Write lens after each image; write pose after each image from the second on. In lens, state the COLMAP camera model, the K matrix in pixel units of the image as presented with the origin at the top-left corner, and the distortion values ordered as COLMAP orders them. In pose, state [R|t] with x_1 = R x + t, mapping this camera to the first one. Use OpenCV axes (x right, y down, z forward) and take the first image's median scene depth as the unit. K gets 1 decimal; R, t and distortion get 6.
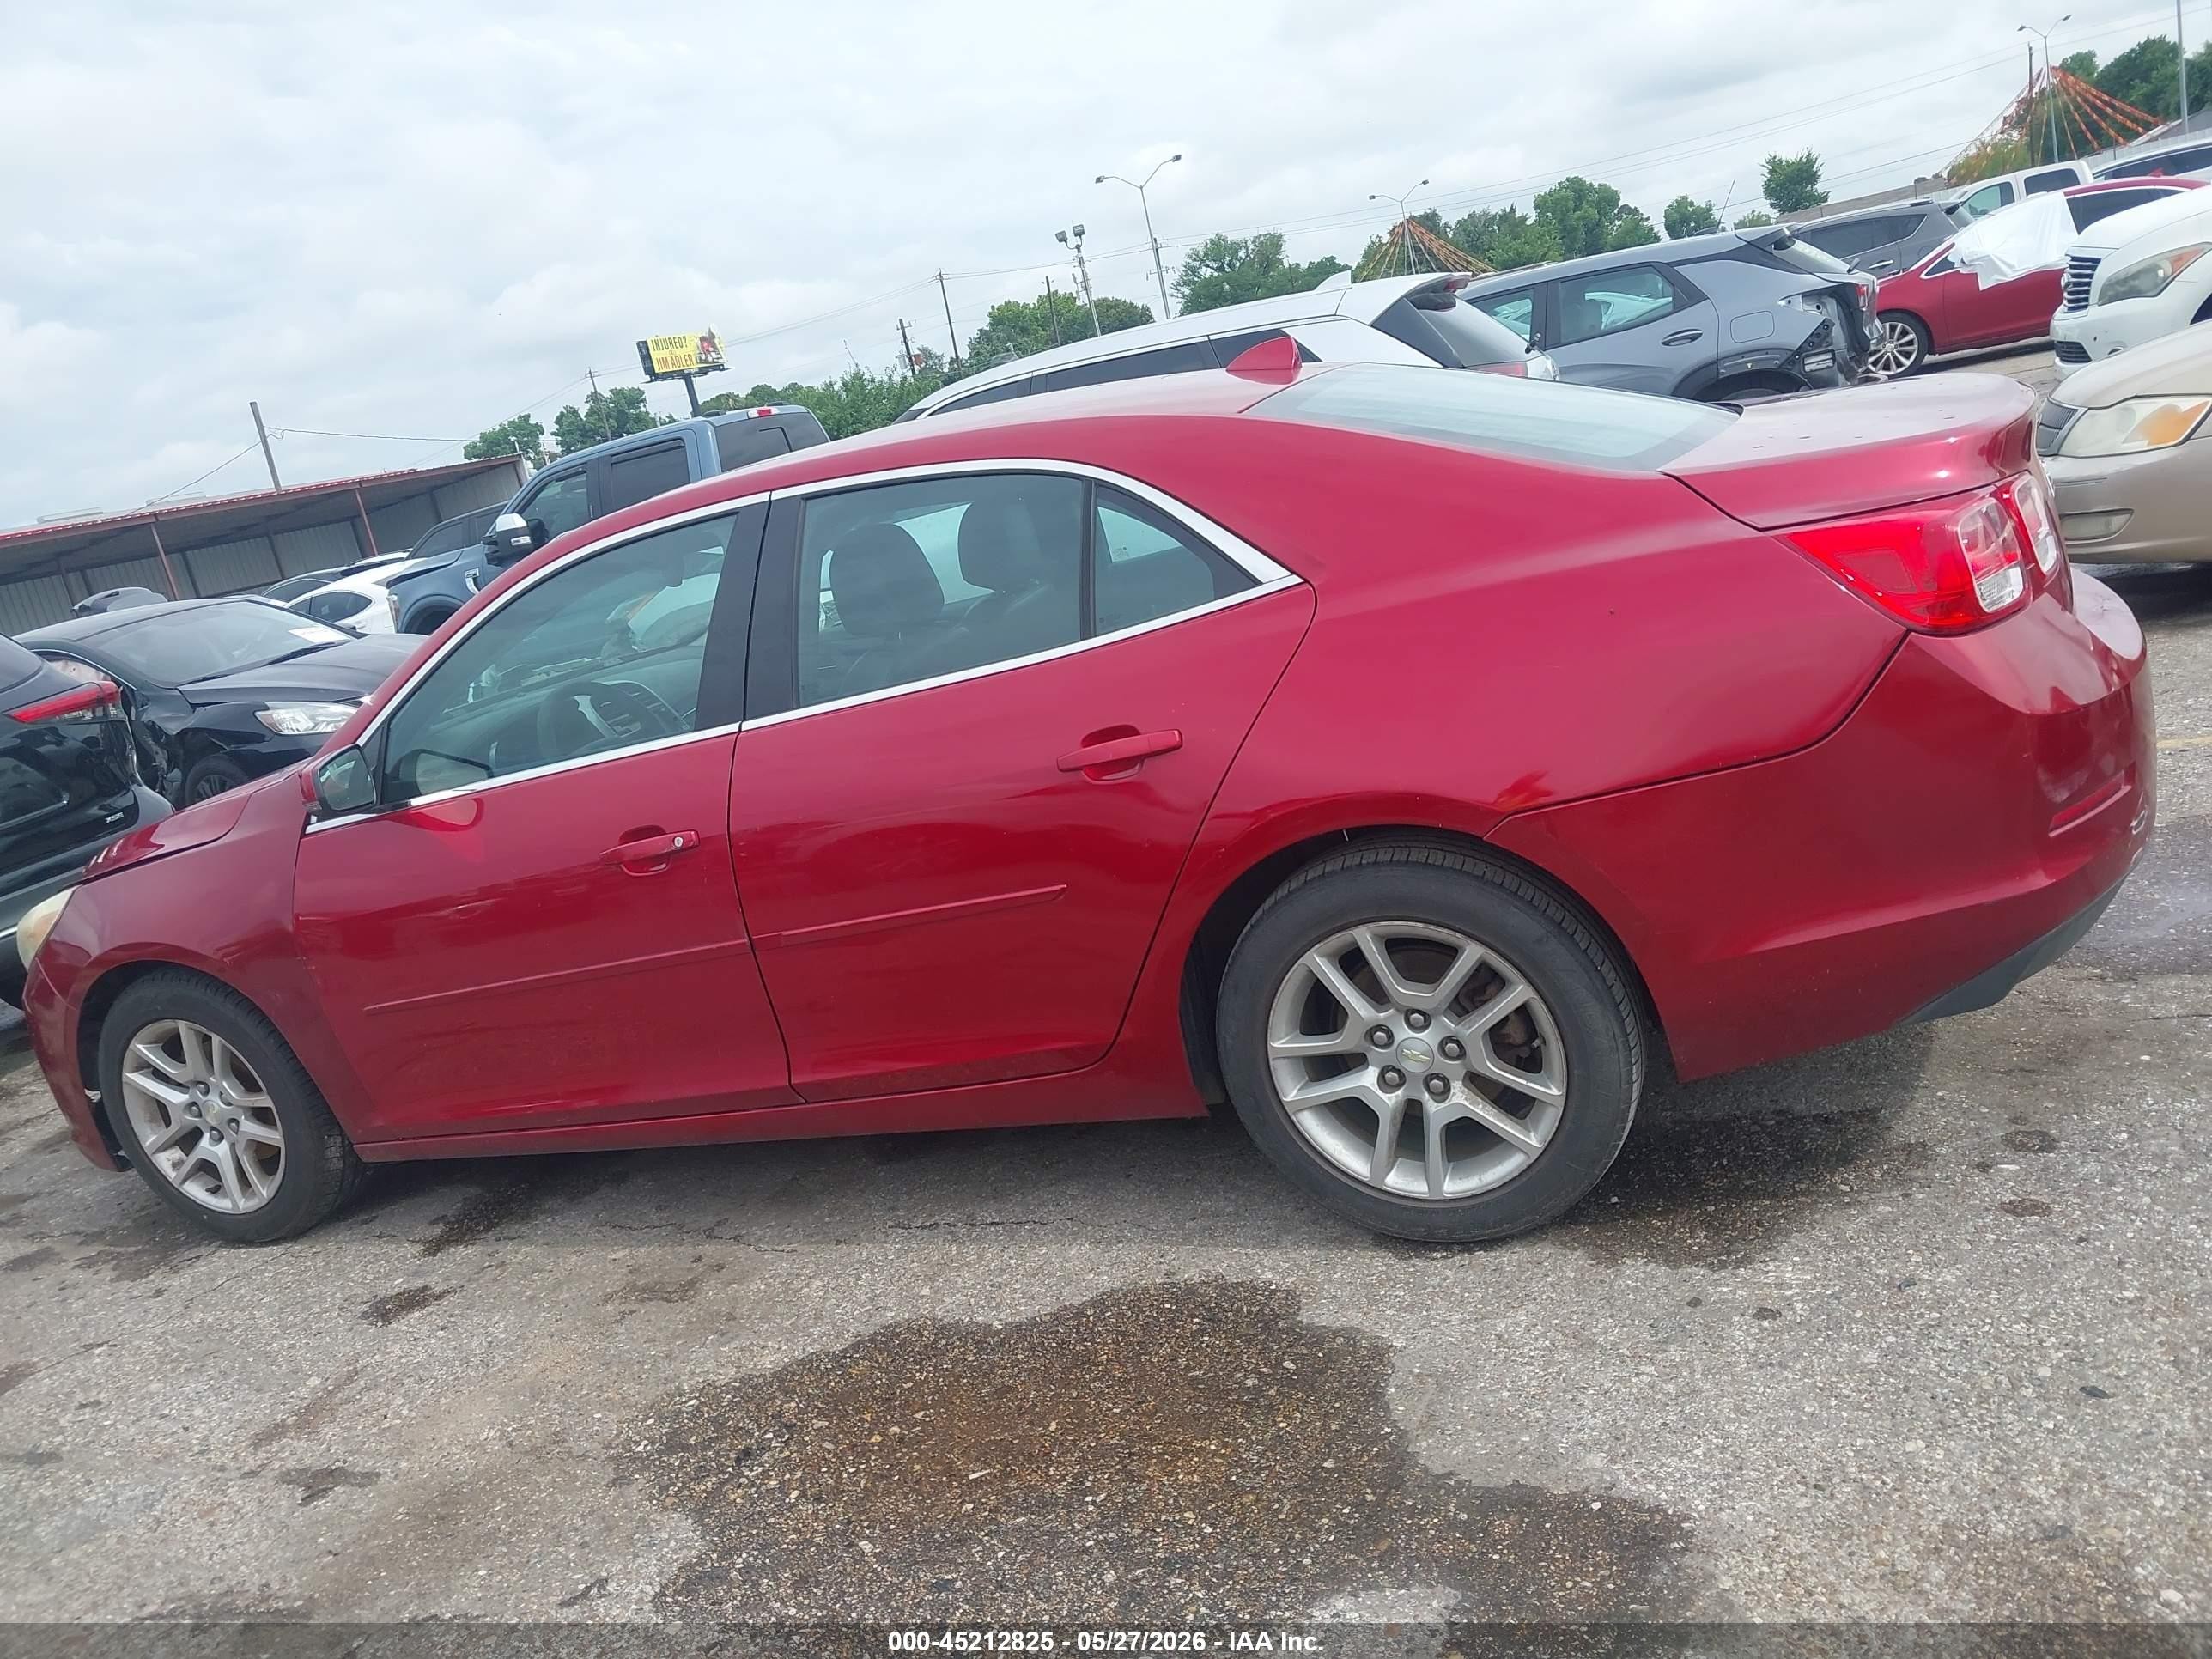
lens RADIAL K [[1762.4, 0, 1106.0], [0, 1762.4, 829.5], [0, 0, 1]] dist [-0.010865, 0.025397]
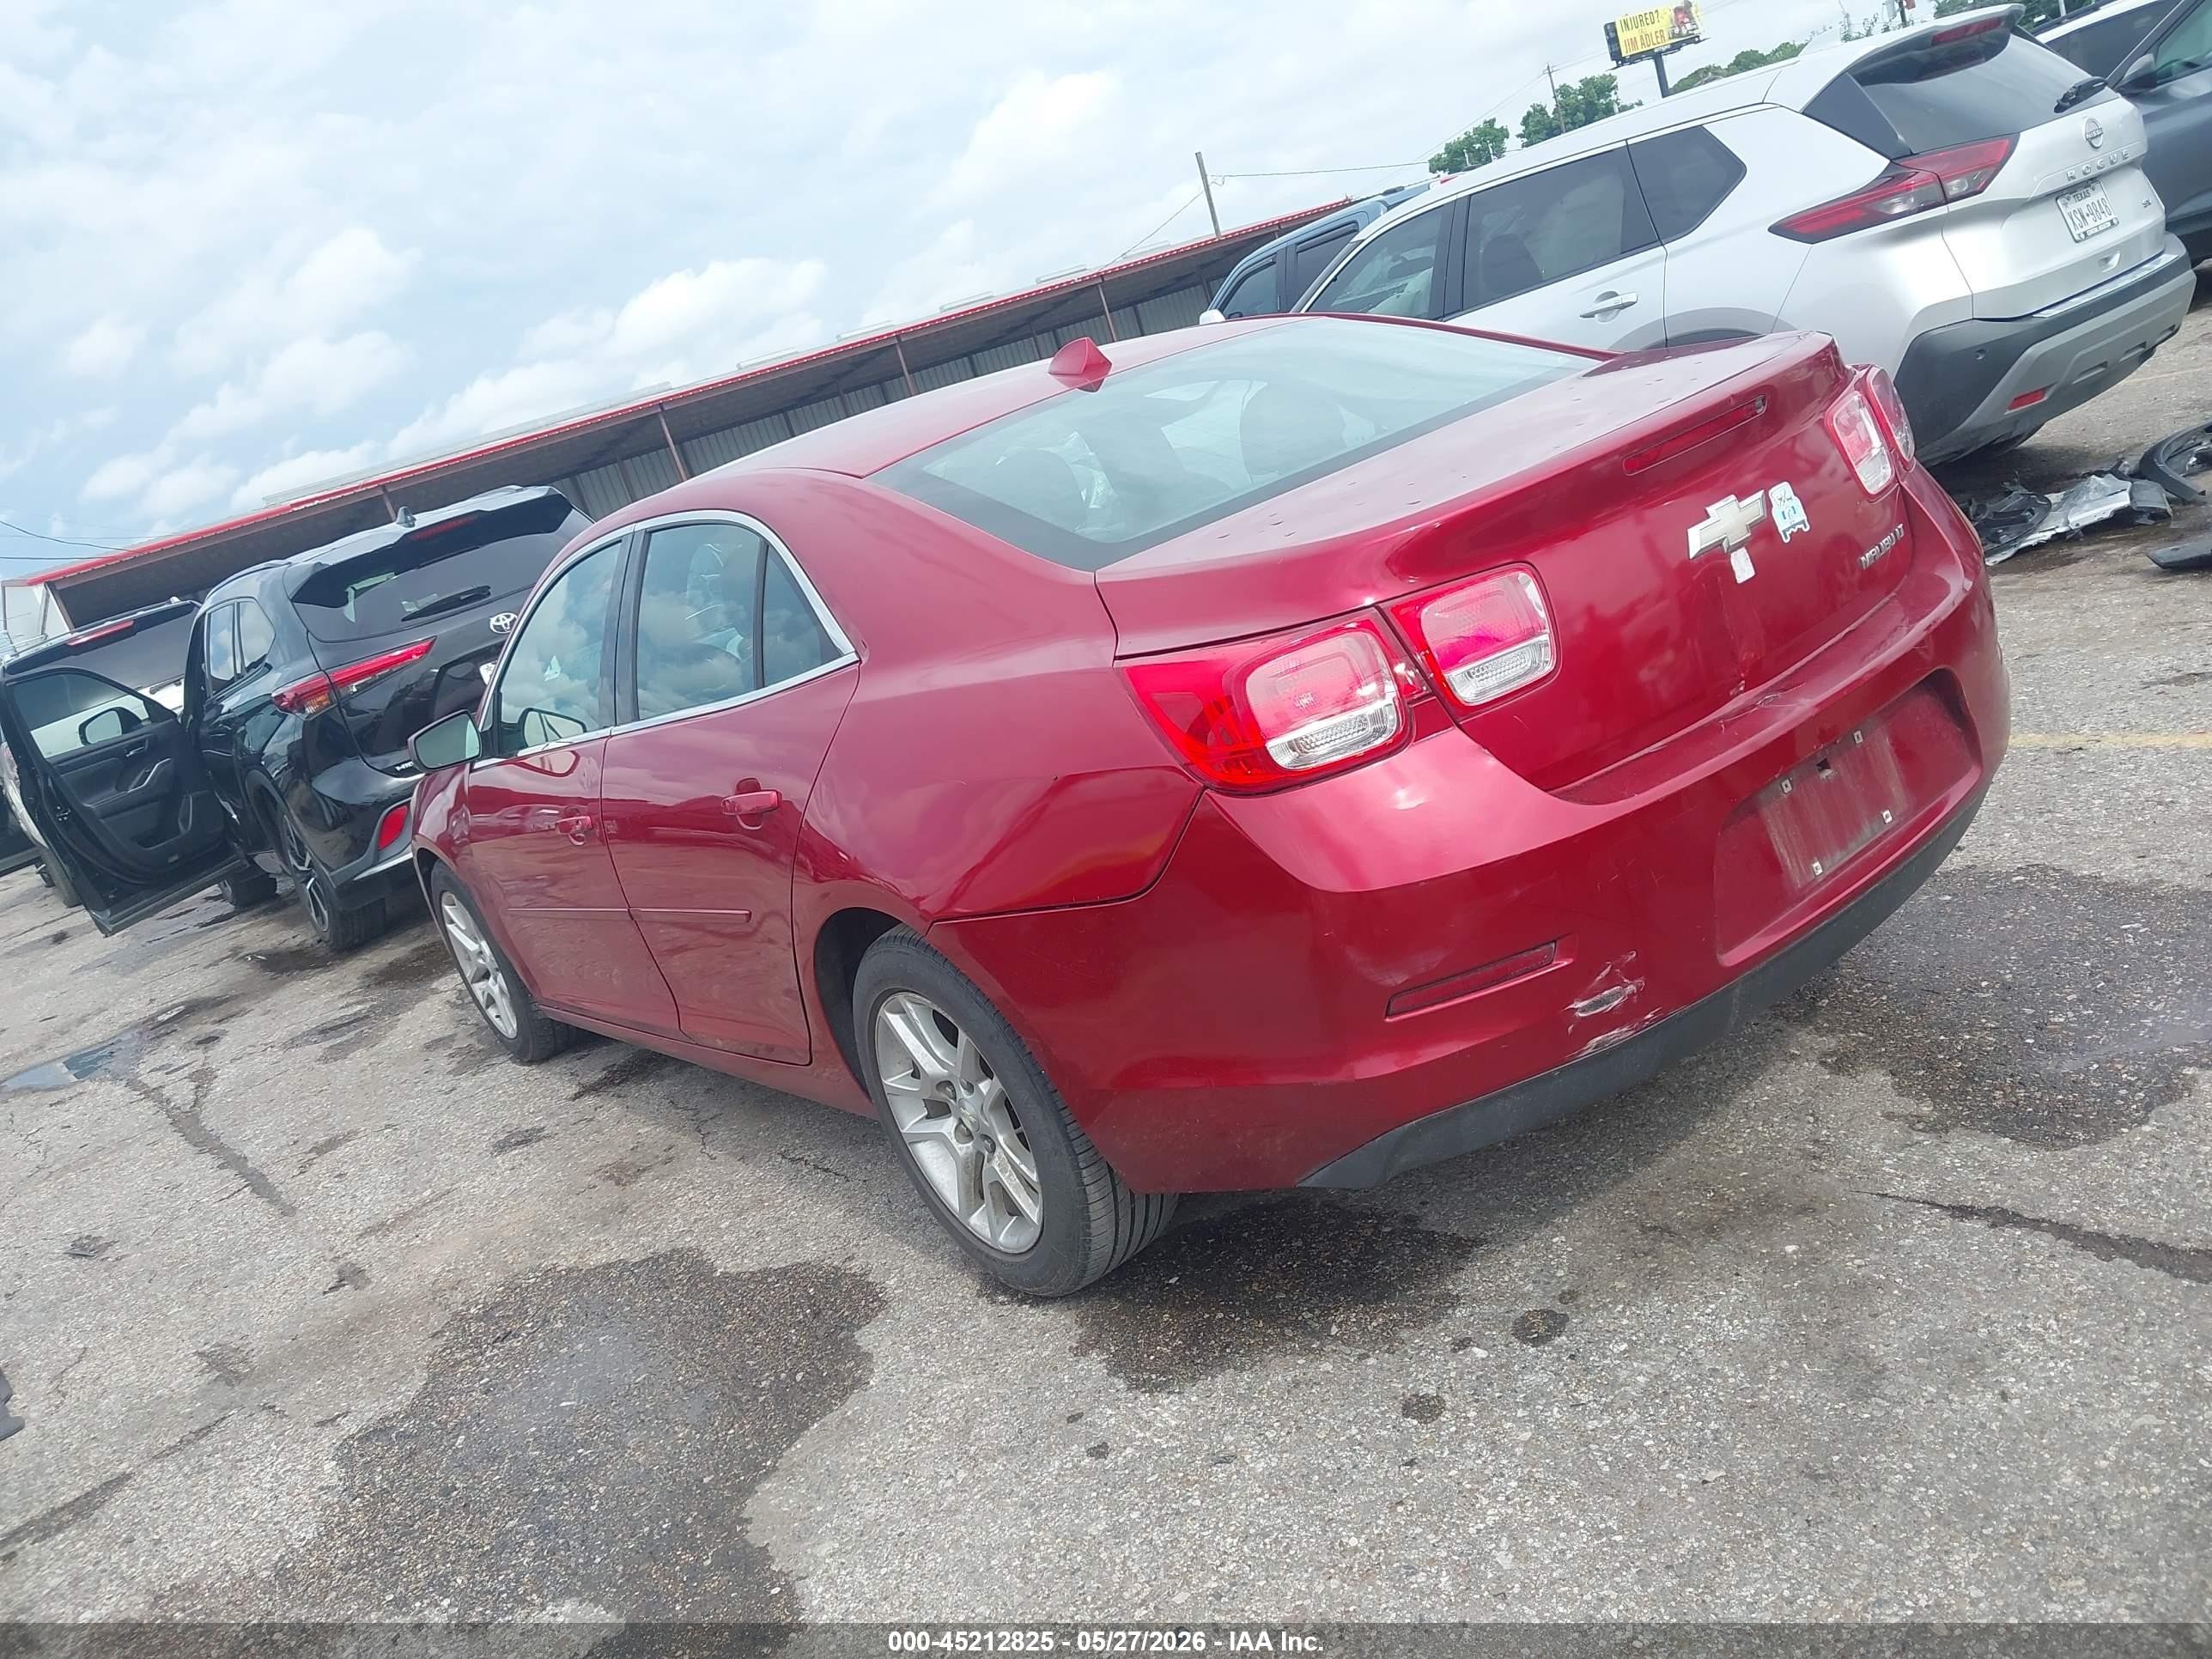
lens RADIAL K [[1762.4, 0, 1106.0], [0, 1762.4, 829.5], [0, 0, 1]] dist [-0.010865, 0.025397]
pose [[0.860044, 0.081226, -0.503712, 0.570091], [0.001223, 0.986915, 0.161234, -0.155841], [0.510218, -0.139284, 0.848692, 0.134751]]
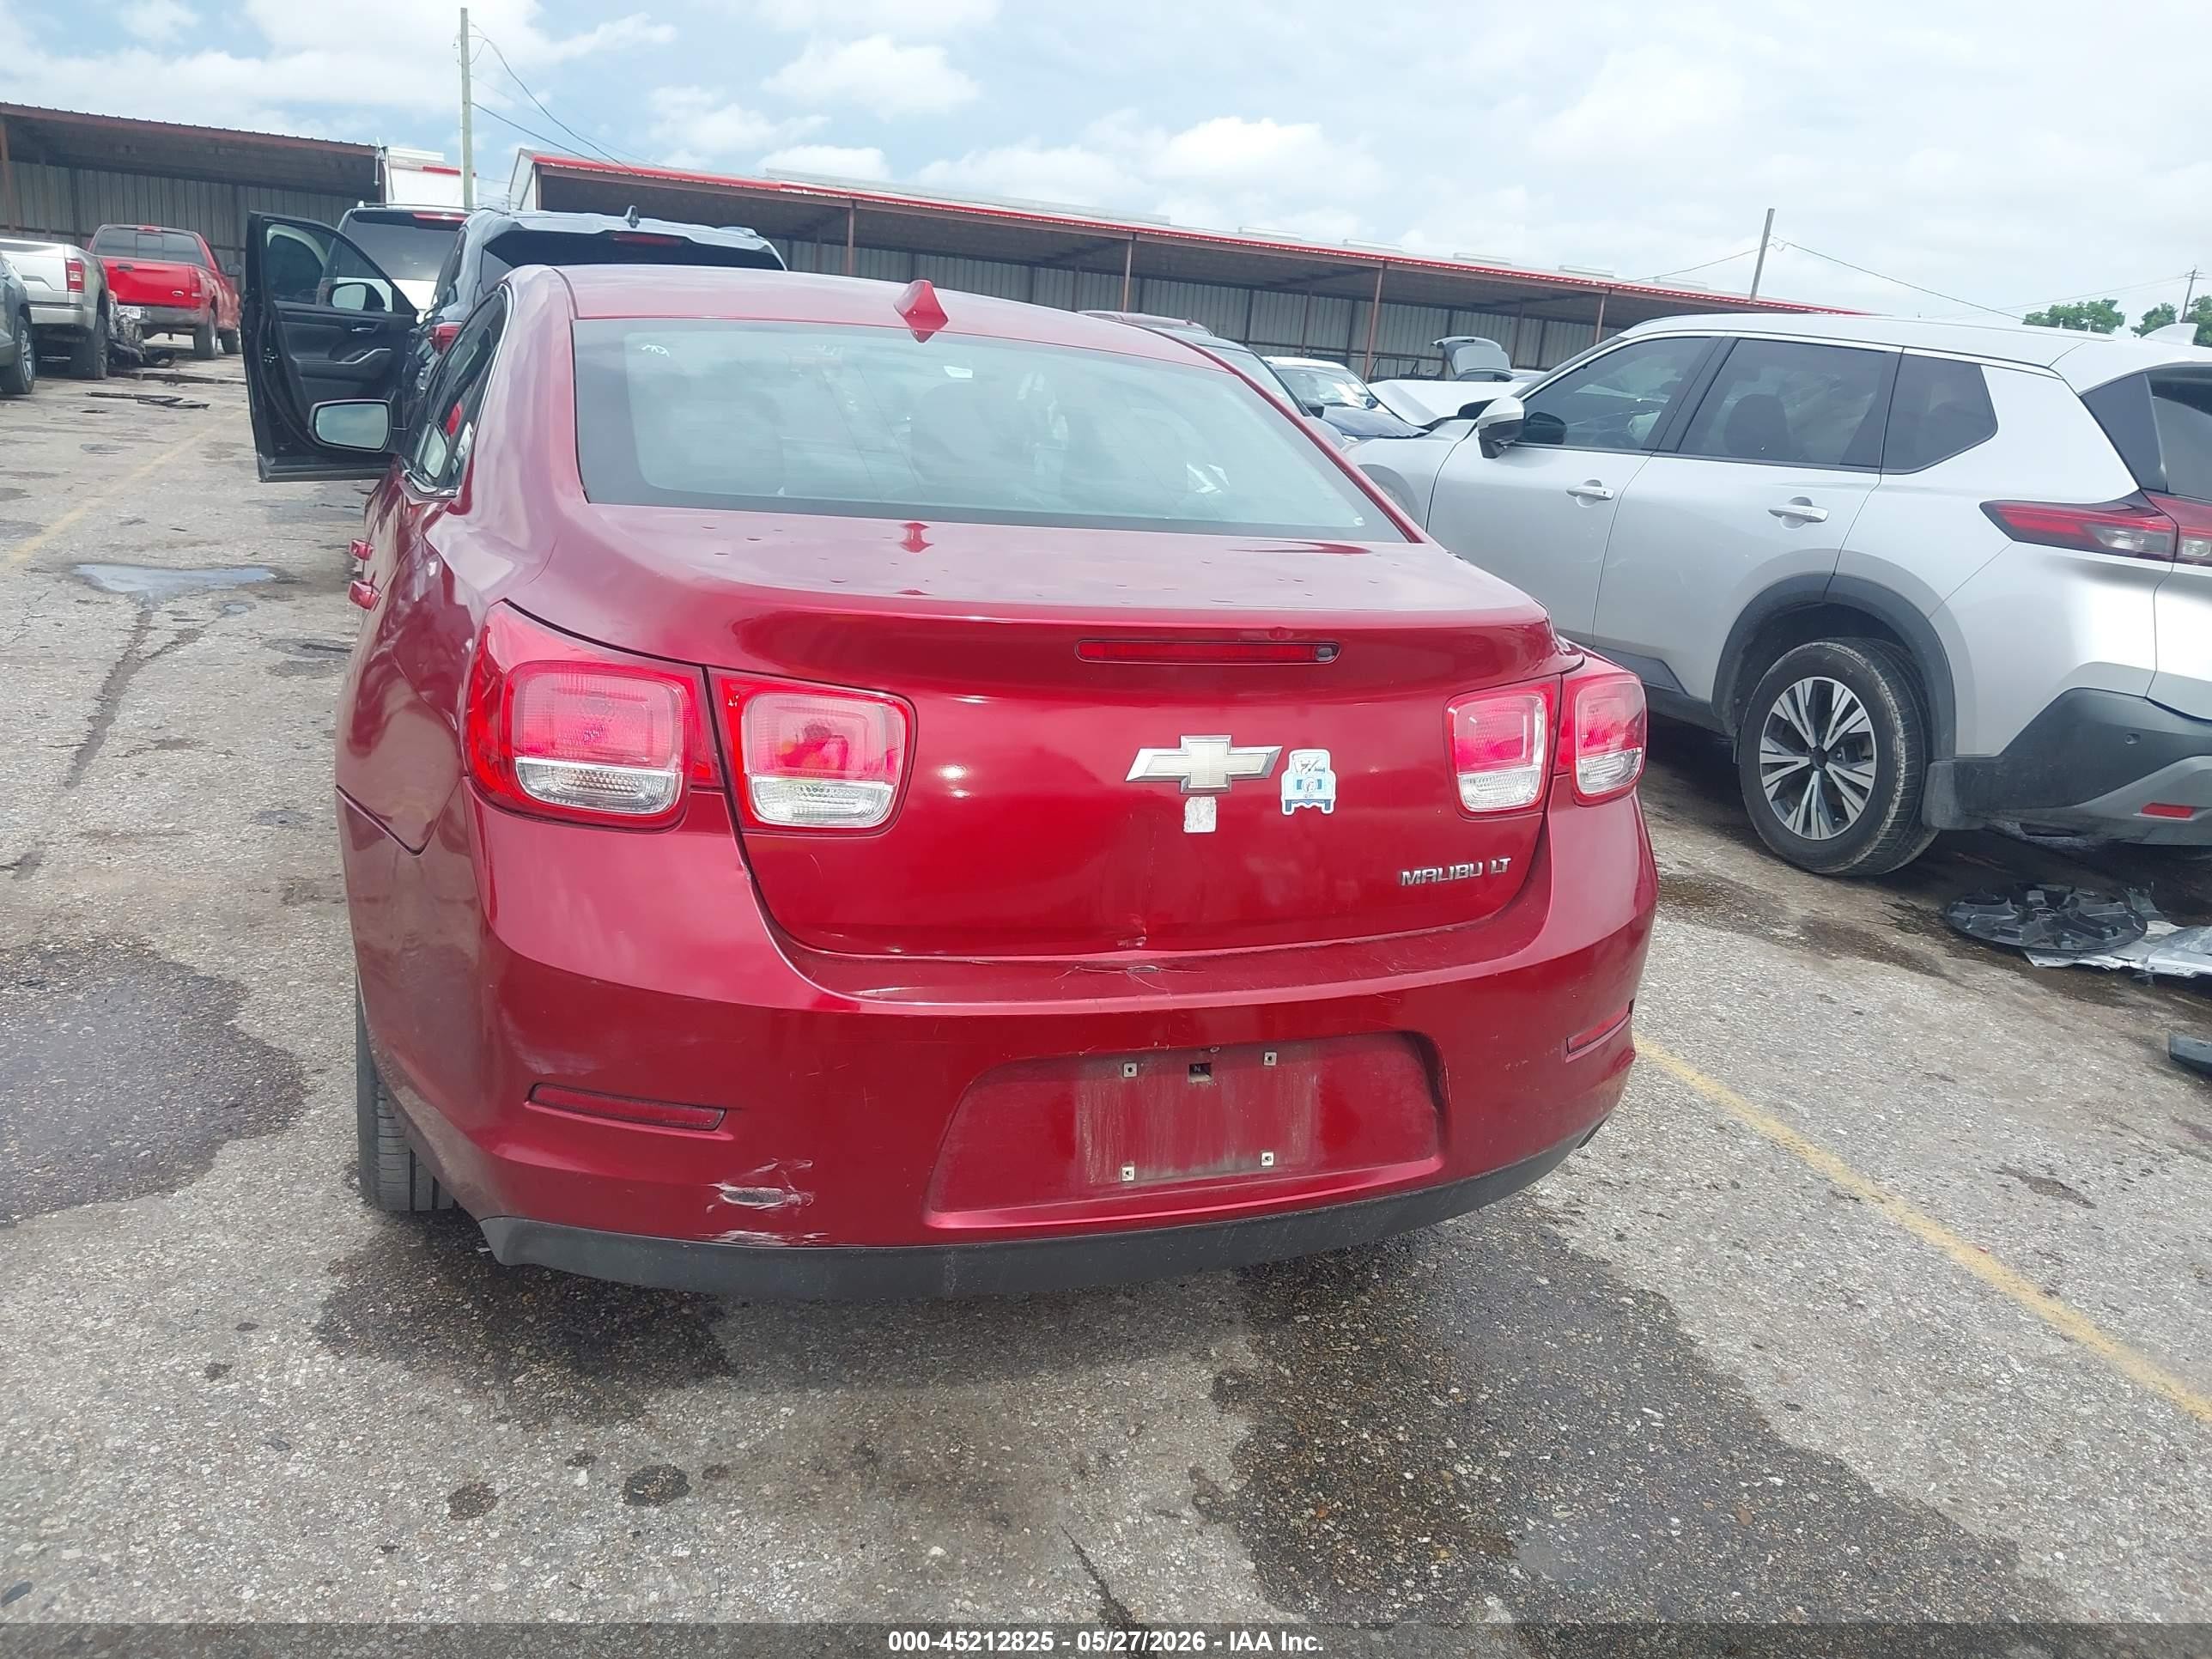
lens RADIAL K [[1775.9, 0, 1106.0], [0, 1775.9, 829.5], [0, 0, 1]] dist [-0.031033, 0.043465]
pose [[0.645961, 0.452645, -0.614692, 0.753011], [-0.395989, 0.887113, 0.237116, -0.259473], [0.652631, 0.090243, 0.752283, 0.386178]]
